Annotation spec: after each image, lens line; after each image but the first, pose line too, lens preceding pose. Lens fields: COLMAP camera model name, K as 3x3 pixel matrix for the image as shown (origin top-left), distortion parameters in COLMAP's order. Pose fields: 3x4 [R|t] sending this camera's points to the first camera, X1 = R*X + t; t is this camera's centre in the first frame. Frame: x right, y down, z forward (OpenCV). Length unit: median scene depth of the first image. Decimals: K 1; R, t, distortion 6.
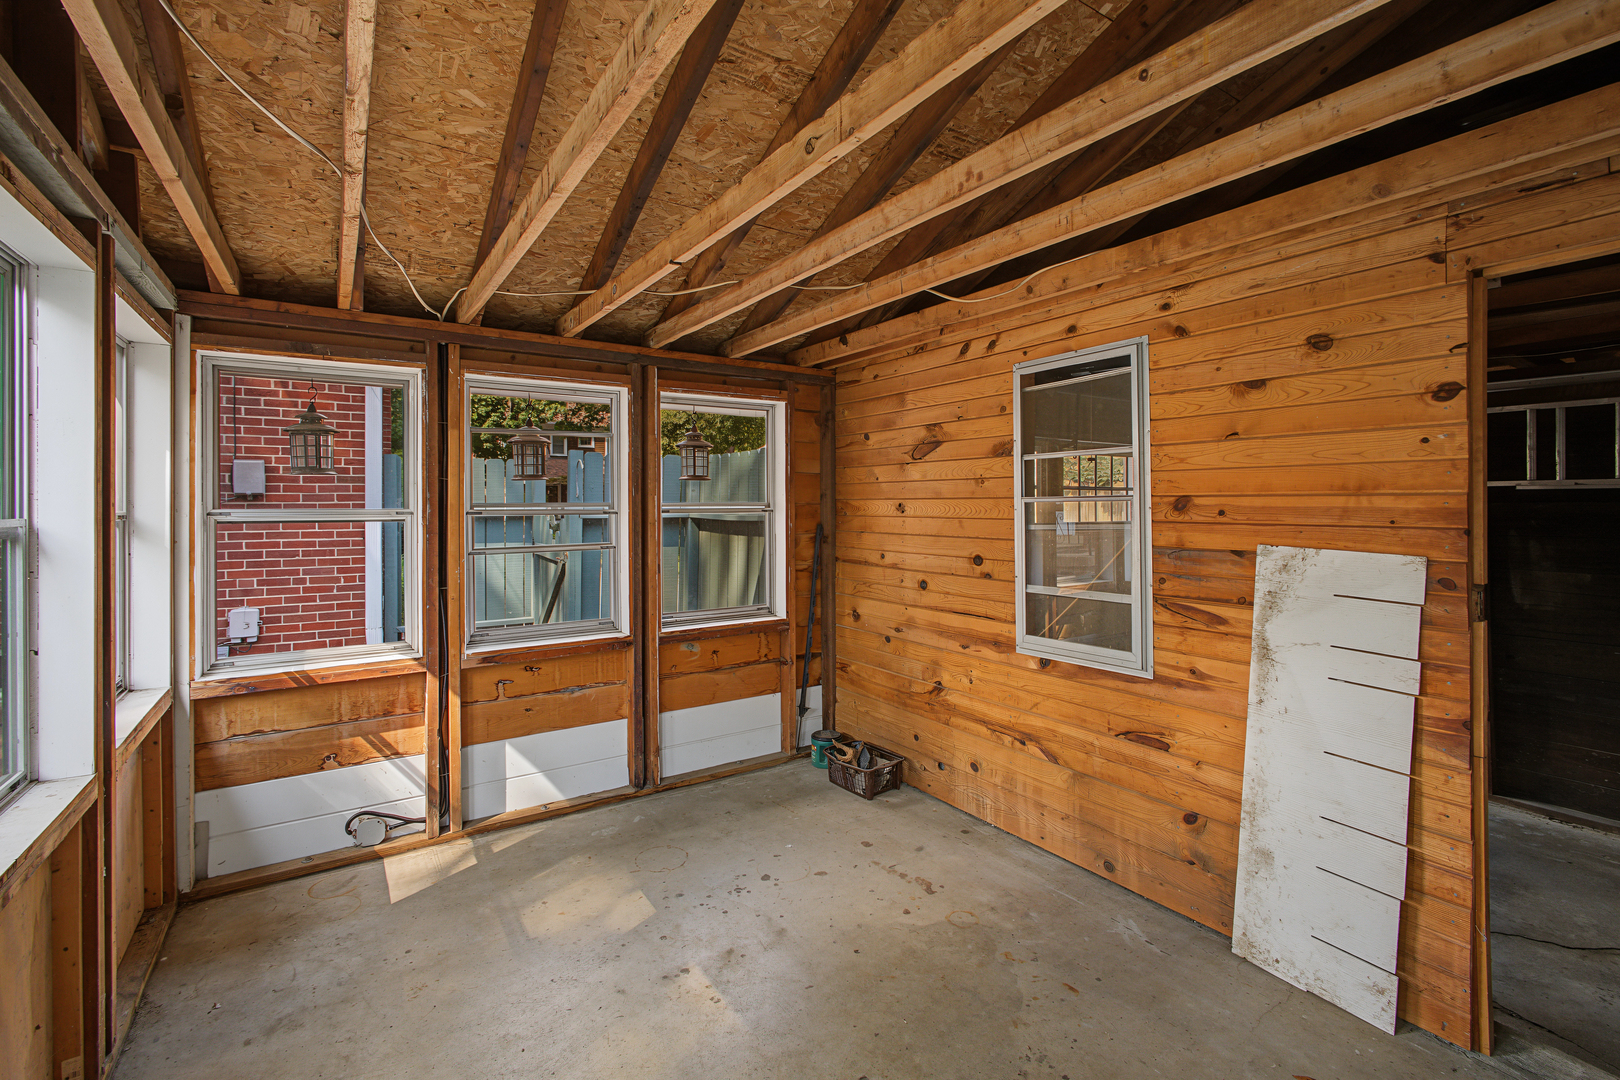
lens RADIAL K [[717.9, 0, 811.6], [0, 717.9, 508.2], [0, 0, 1]] dist [-0.000481, 0.000128]
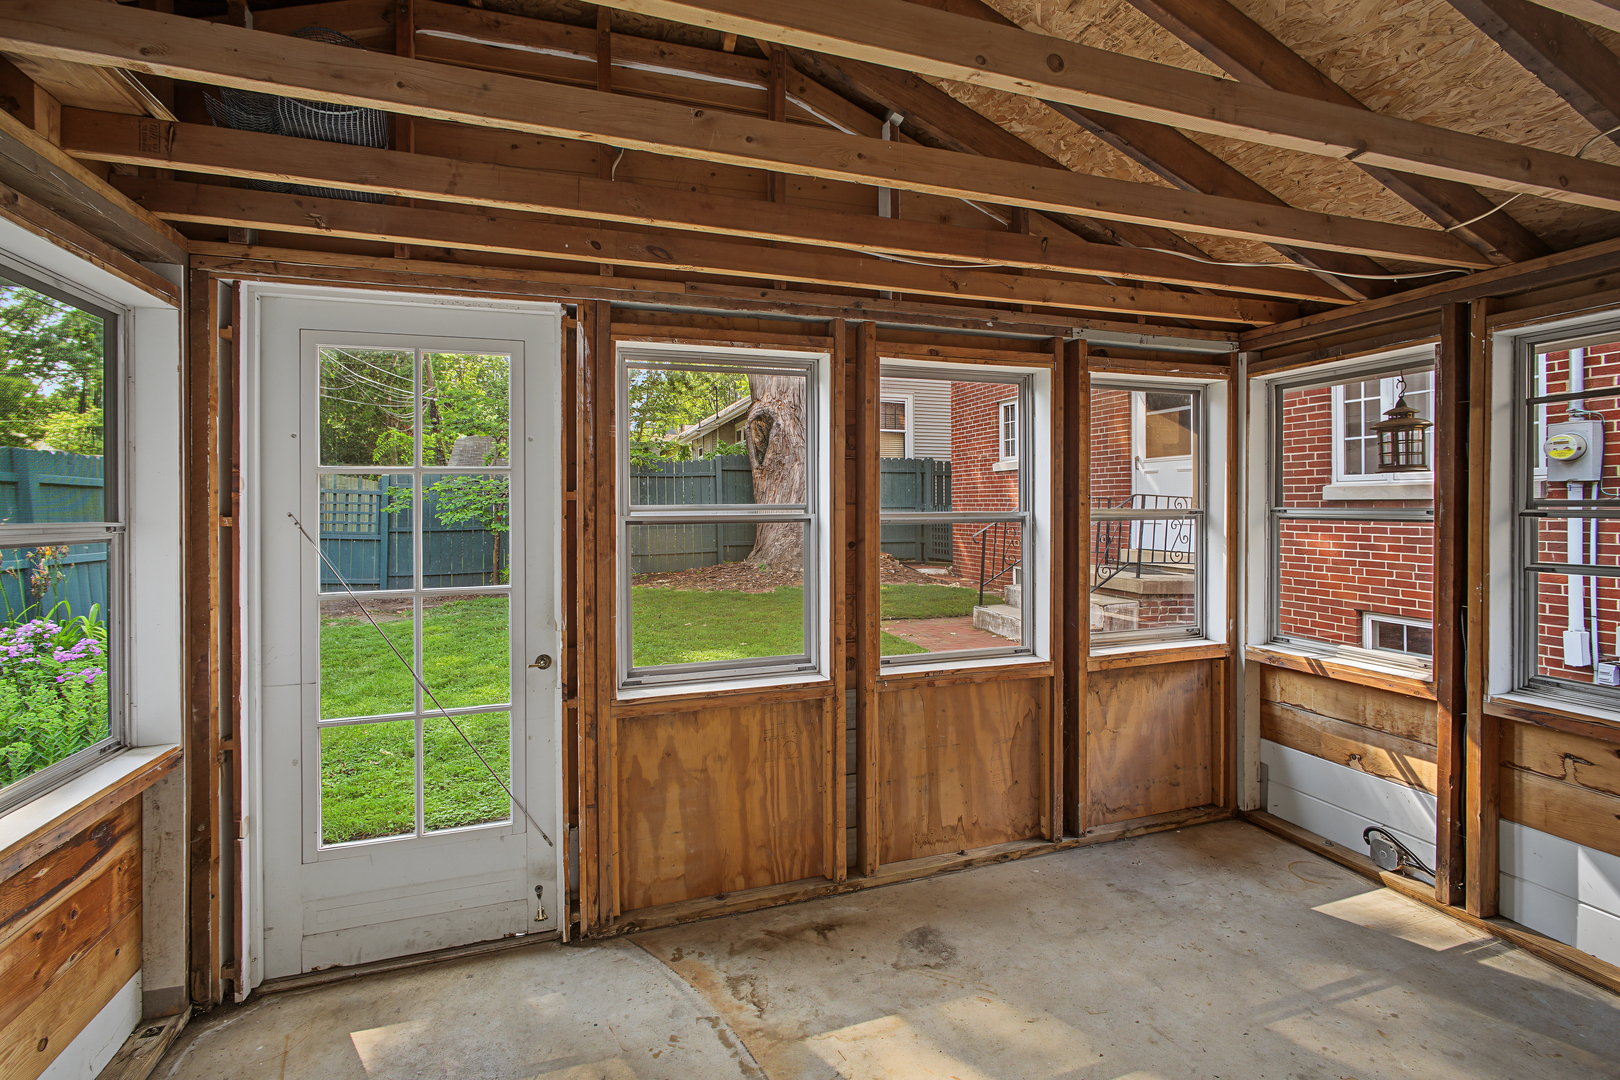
lens RADIAL K [[717.9, 0, 811.6], [0, 717.9, 508.2], [0, 0, 1]] dist [-0.000481, 0.000128]
pose [[-0.255346, 0.008409, -0.966813, 0.466456], [-0.001147, 0.999959, 0.009000, -0.006056], [0.966849, 0.003407, -0.255326, 0.507498]]
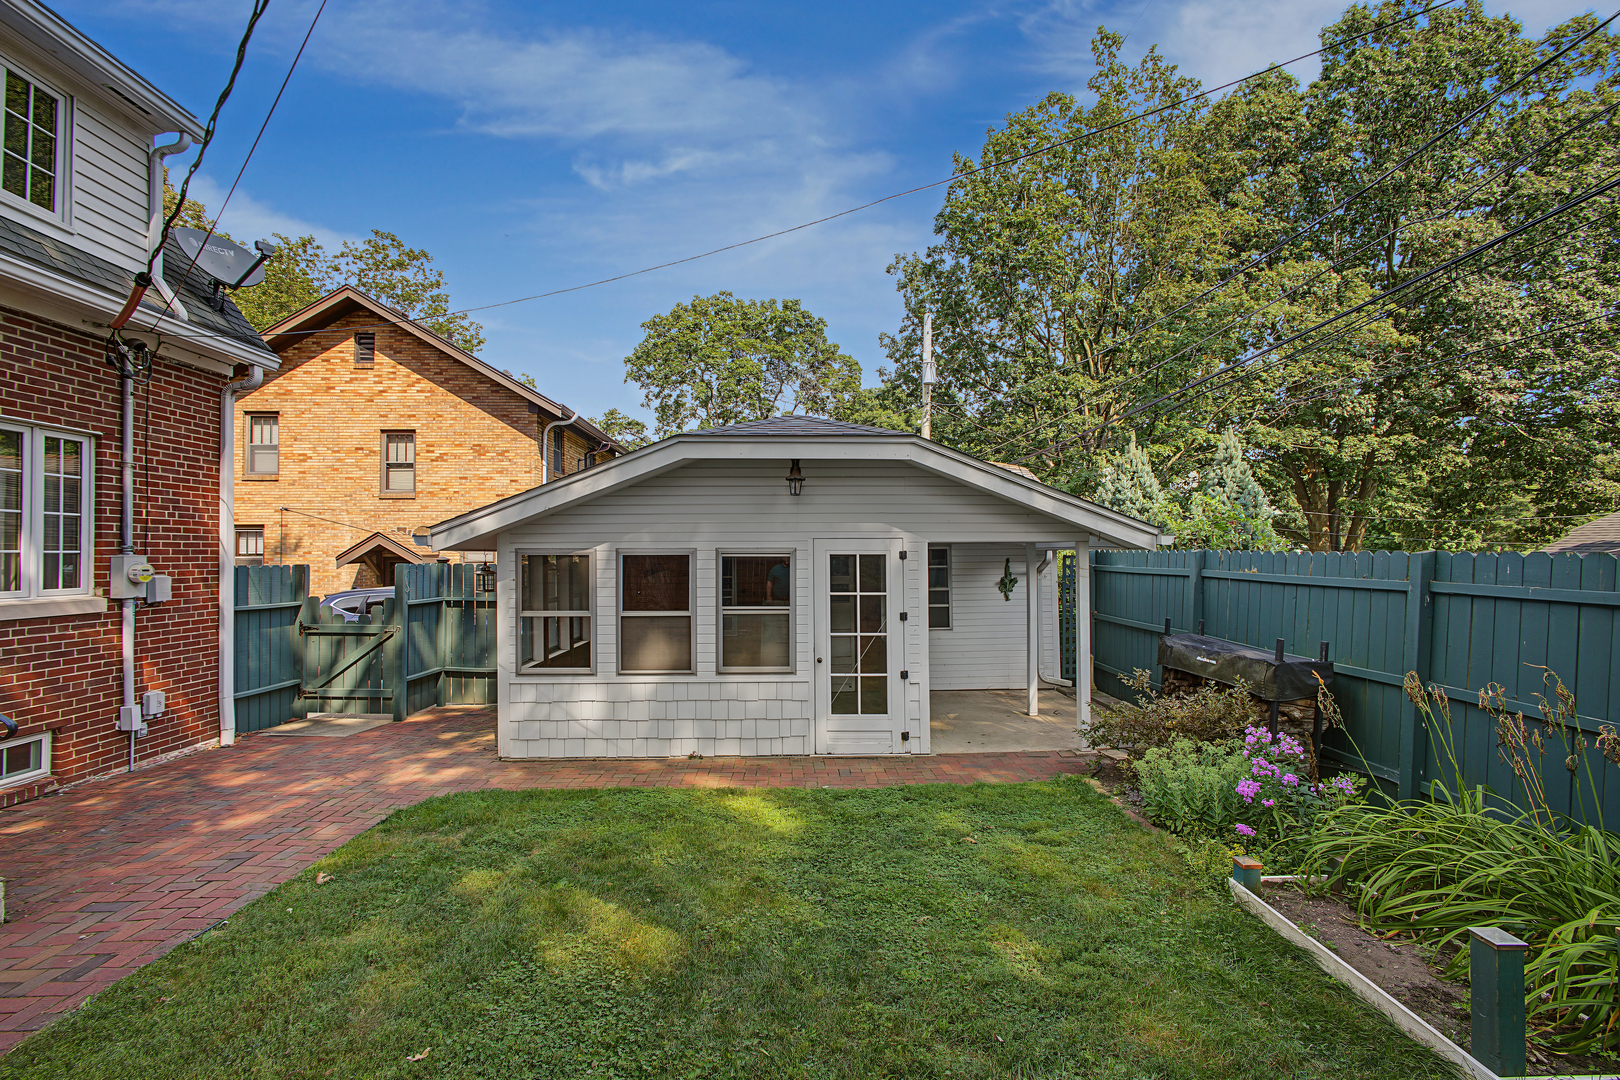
lens RADIAL K [[686.2, 0, 804.7], [0, 686.2, 543.0], [0, 0, 1]] dist [-0.000890, 0.000348]
pose [[0.531804, 0.013997, 0.846752, -2.213984], [0.009675, 0.999698, -0.022601, -0.156245], [-0.846812, 0.020212, 0.531508, -1.164631]]
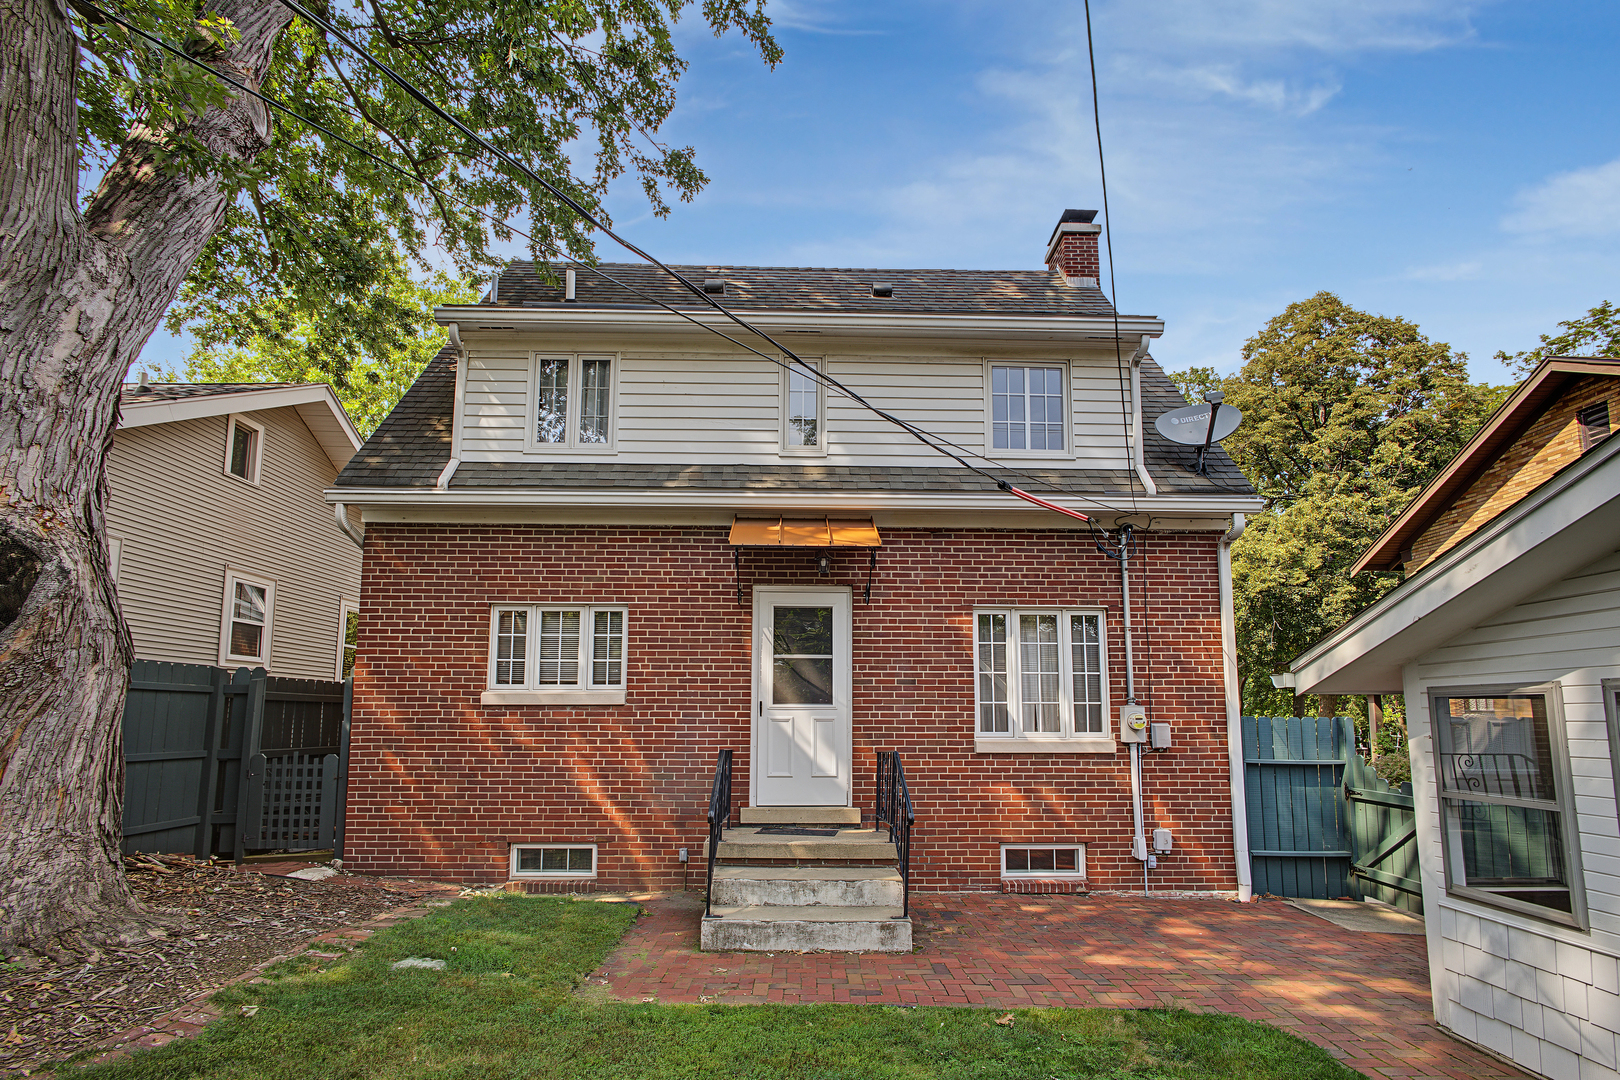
lens RADIAL K [[730.9, 0, 812.5], [0, 730.9, 635.5], [0, 0, 1]] dist [-0.011089, 0.000433]
pose [[0.848805, -0.055432, -0.525792, -1.095680], [-0.008976, 0.992834, -0.119160, -0.113318], [0.528630, 0.105863, 0.842225, -1.125726]]
